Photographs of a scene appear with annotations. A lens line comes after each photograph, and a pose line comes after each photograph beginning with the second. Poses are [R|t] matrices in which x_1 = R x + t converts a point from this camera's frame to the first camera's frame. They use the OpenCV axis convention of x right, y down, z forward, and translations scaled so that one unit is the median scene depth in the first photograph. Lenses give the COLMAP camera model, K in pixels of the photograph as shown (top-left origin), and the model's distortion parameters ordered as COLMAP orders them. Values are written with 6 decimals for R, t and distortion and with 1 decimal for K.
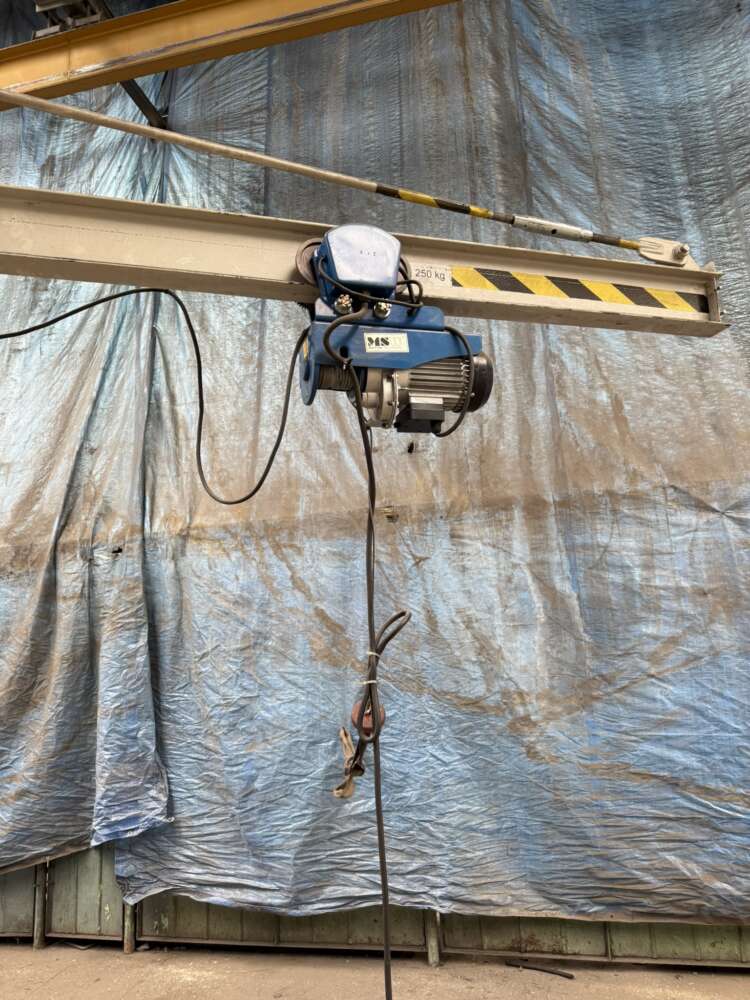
lens RADIAL K [[665.9, 0, 374.2], [0, 665.9, 520.2], [0, 0, 1]] dist [-0.004934, -0.001007]
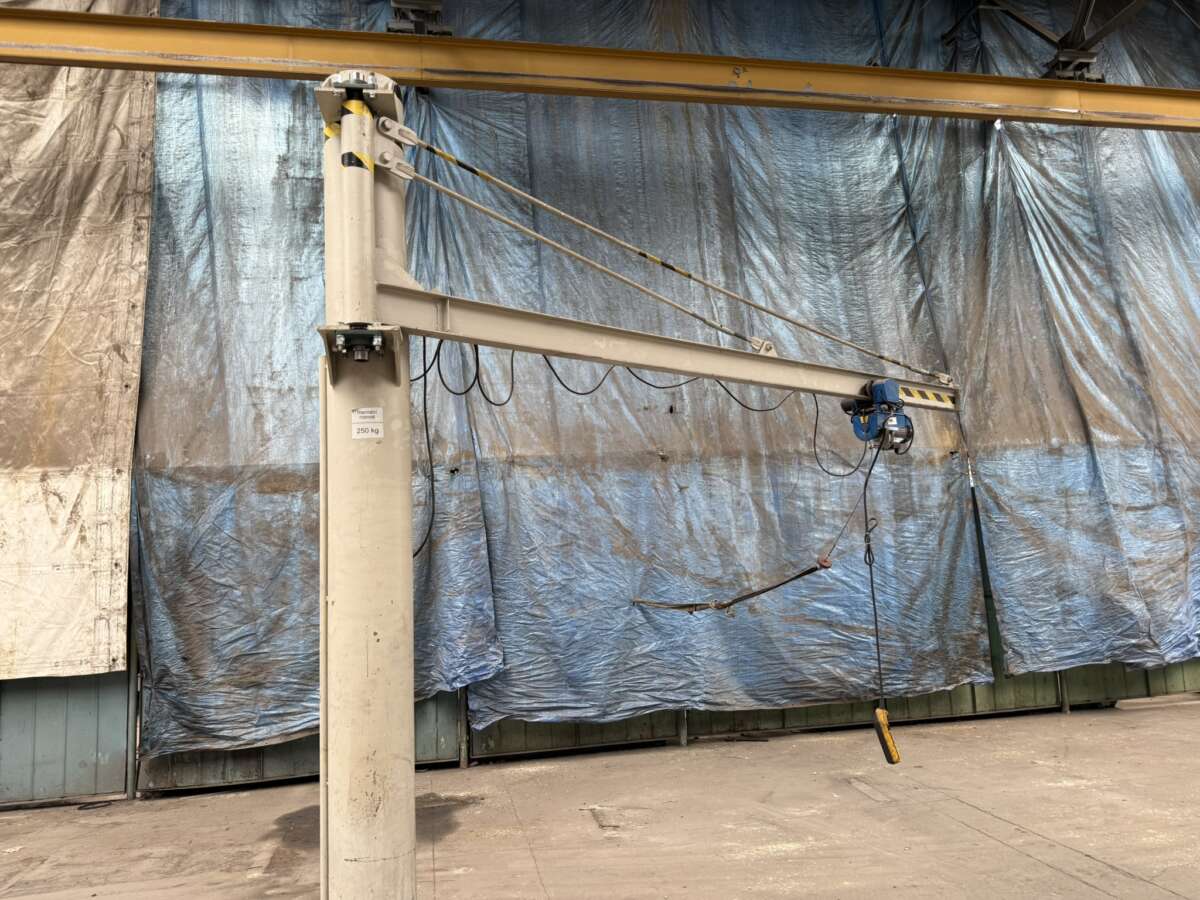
lens RADIAL K [[799.1, 0, 600.0], [0, 799.1, 450.0], [0, 0, 1]] dist [-0.004934, -0.001007]
pose [[0.930048, 0.056283, 0.363102, -0.761262], [-0.069962, 0.997246, 0.024621, -0.056800], [-0.360716, -0.048302, 0.931424, -0.603809]]
